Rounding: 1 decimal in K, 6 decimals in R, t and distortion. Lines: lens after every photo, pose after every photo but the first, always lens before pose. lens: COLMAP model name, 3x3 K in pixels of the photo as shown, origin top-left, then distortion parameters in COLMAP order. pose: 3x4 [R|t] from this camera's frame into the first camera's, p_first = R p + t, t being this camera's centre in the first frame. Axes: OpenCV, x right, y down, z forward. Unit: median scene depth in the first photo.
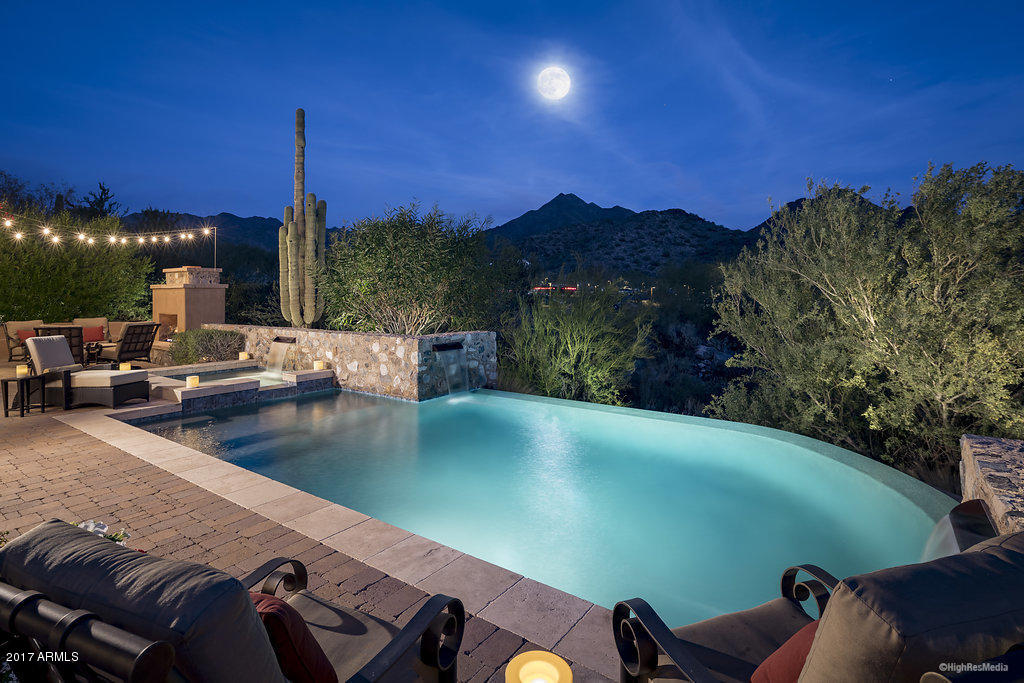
lens RADIAL K [[499.5, 0, 513.1], [0, 499.5, 294.5], [0, 0, 1]] dist [0.040925, 0.000181]
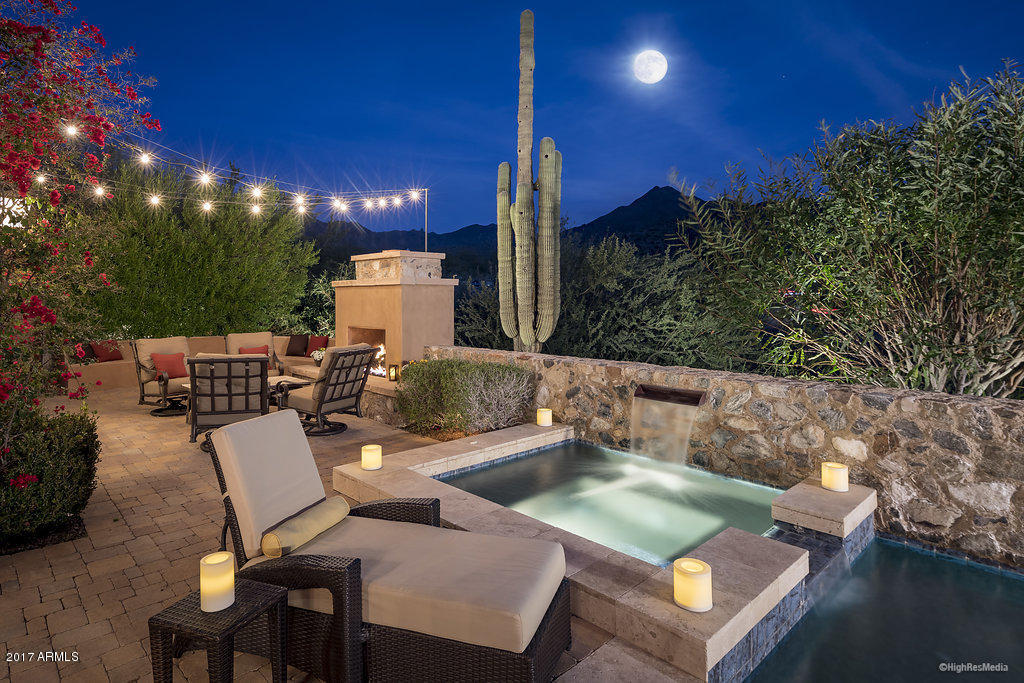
lens RADIAL K [[499.5, 0, 513.1], [0, 499.5, 294.5], [0, 0, 1]] dist [0.040925, 0.000181]
pose [[0.992427, -0.000420, -0.122832, -0.411863], [-0.000267, 0.999984, -0.005579, 0.001443], [0.122832, 0.005570, 0.992412, 0.406780]]
